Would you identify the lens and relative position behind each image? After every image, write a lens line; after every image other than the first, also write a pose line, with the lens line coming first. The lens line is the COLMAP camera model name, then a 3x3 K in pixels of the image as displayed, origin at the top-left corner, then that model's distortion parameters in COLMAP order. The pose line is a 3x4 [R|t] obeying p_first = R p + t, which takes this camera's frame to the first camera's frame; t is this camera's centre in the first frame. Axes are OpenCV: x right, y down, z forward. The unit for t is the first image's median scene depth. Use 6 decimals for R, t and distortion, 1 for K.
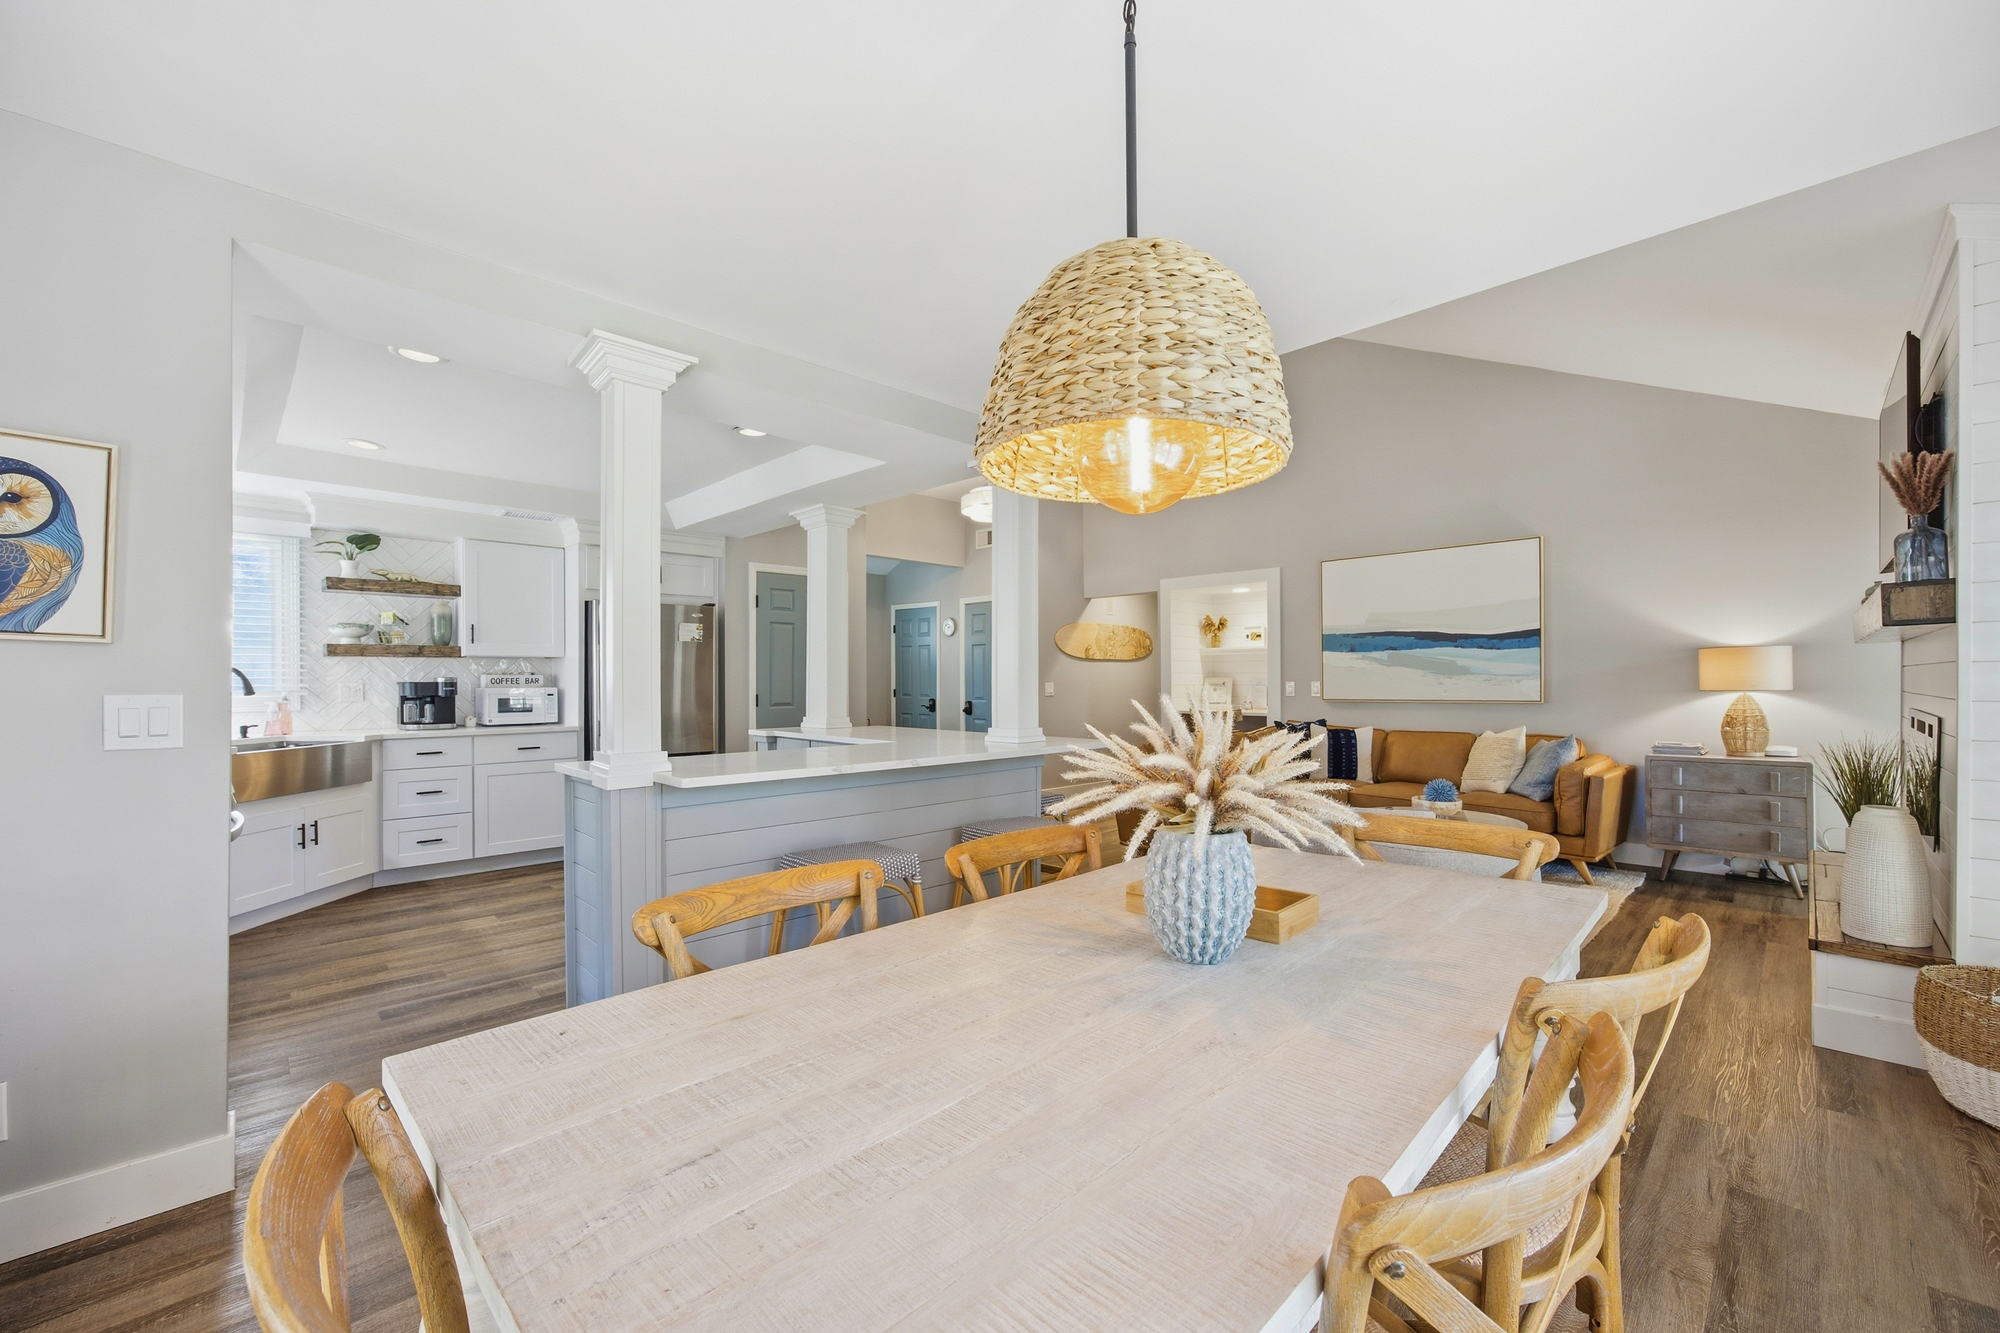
lens RADIAL K [[783.7, 0, 1006.3], [0, 783.7, 682.9], [0, 0, 1]] dist [-0.026051, 0.003382]
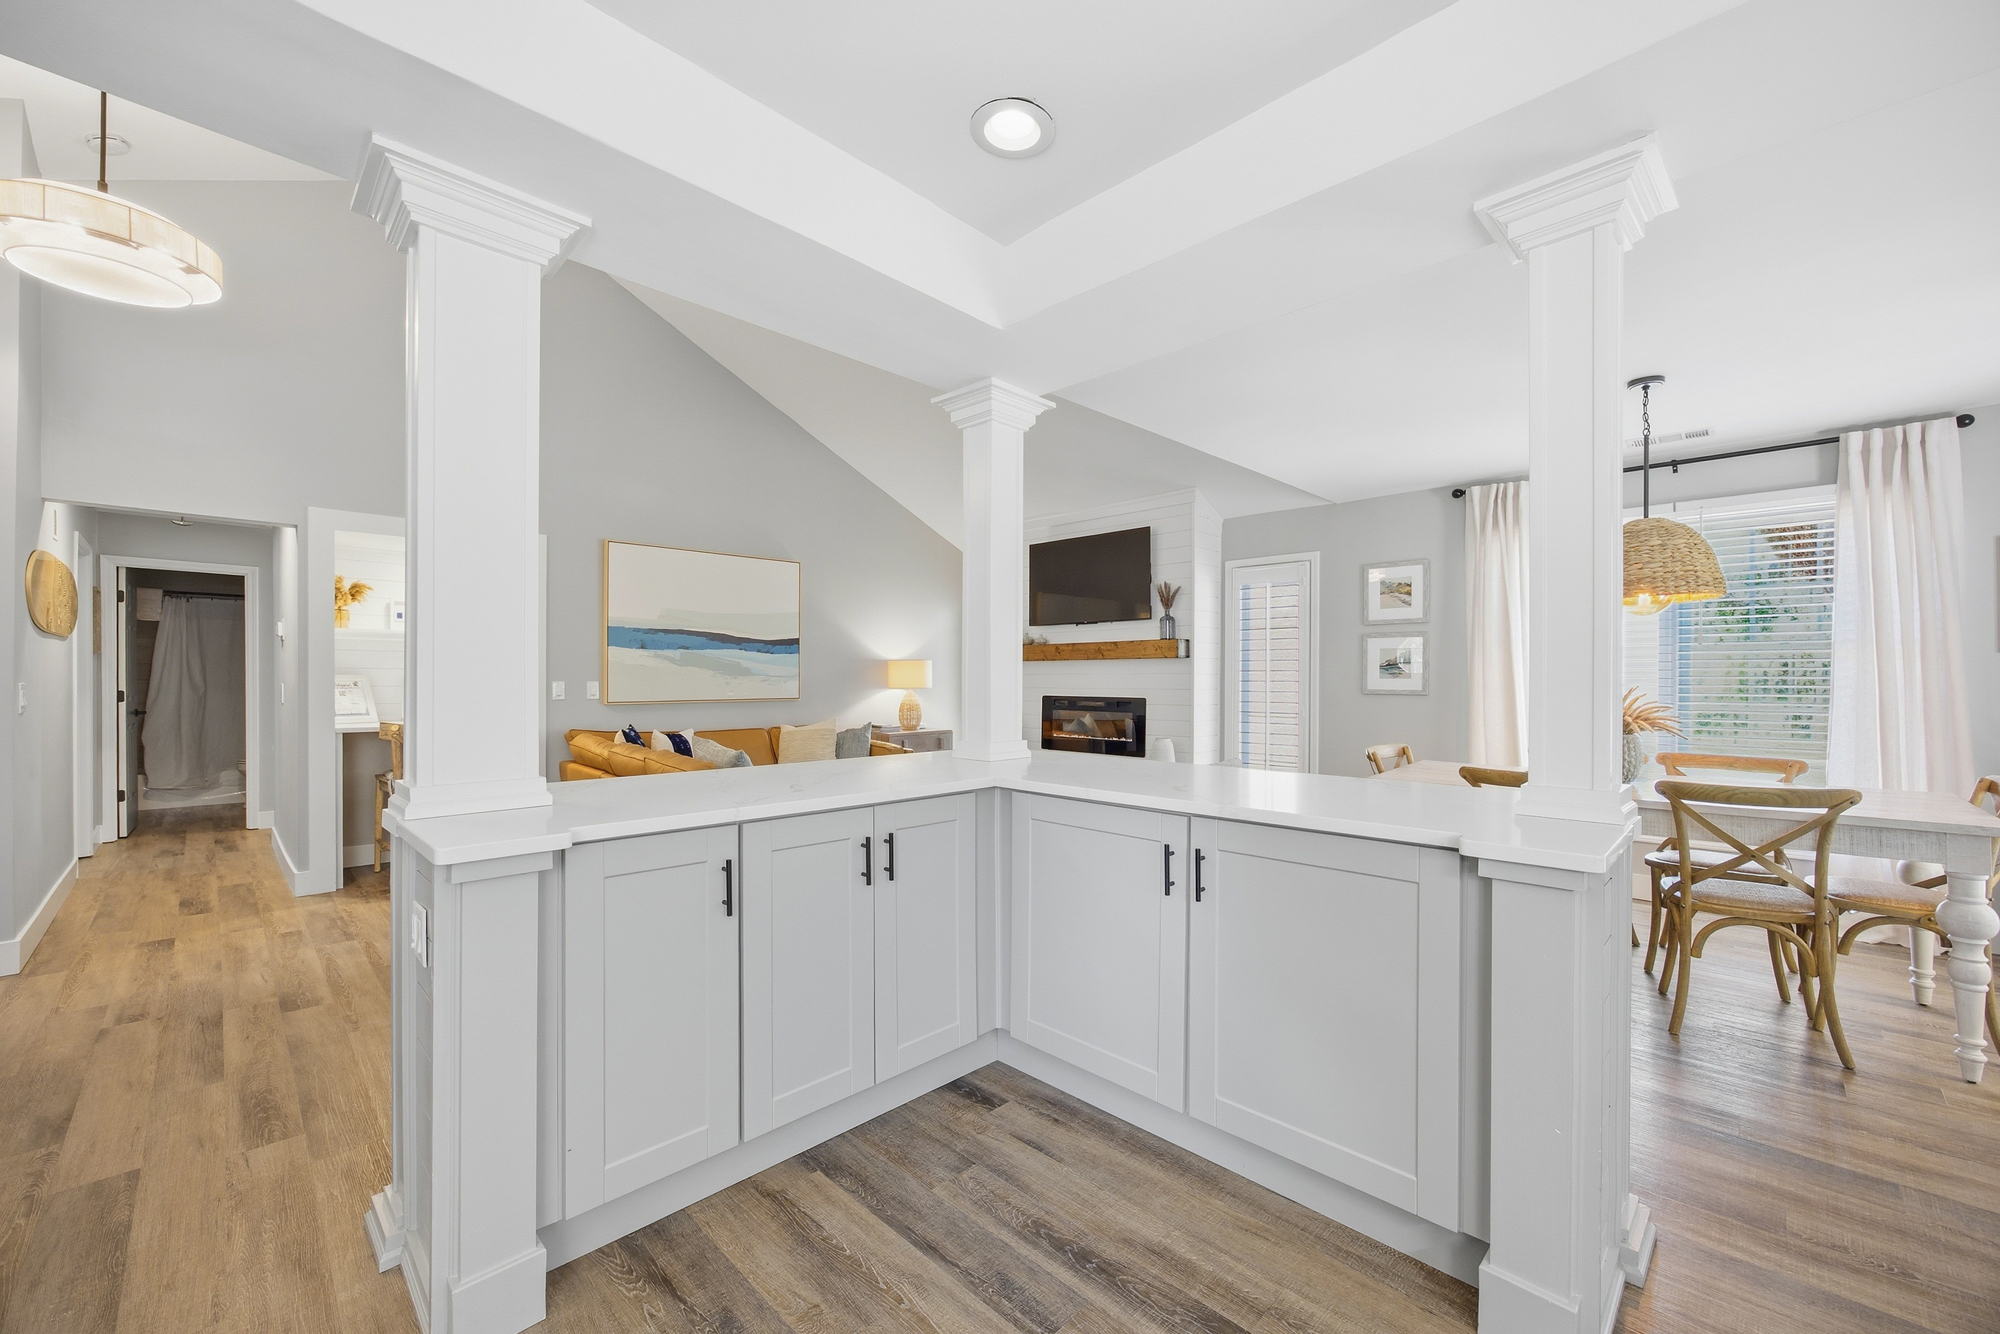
lens RADIAL K [[783.7, 0, 1005.1], [0, 783.7, 680.1], [0, 0, 1]] dist [-0.026051, 0.003382]
pose [[-0.016906, 0.005223, 0.999843, -0.596595], [0.001222, 0.999986, -0.005203, 0.002071], [-0.999856, 0.001134, -0.016912, 0.781461]]
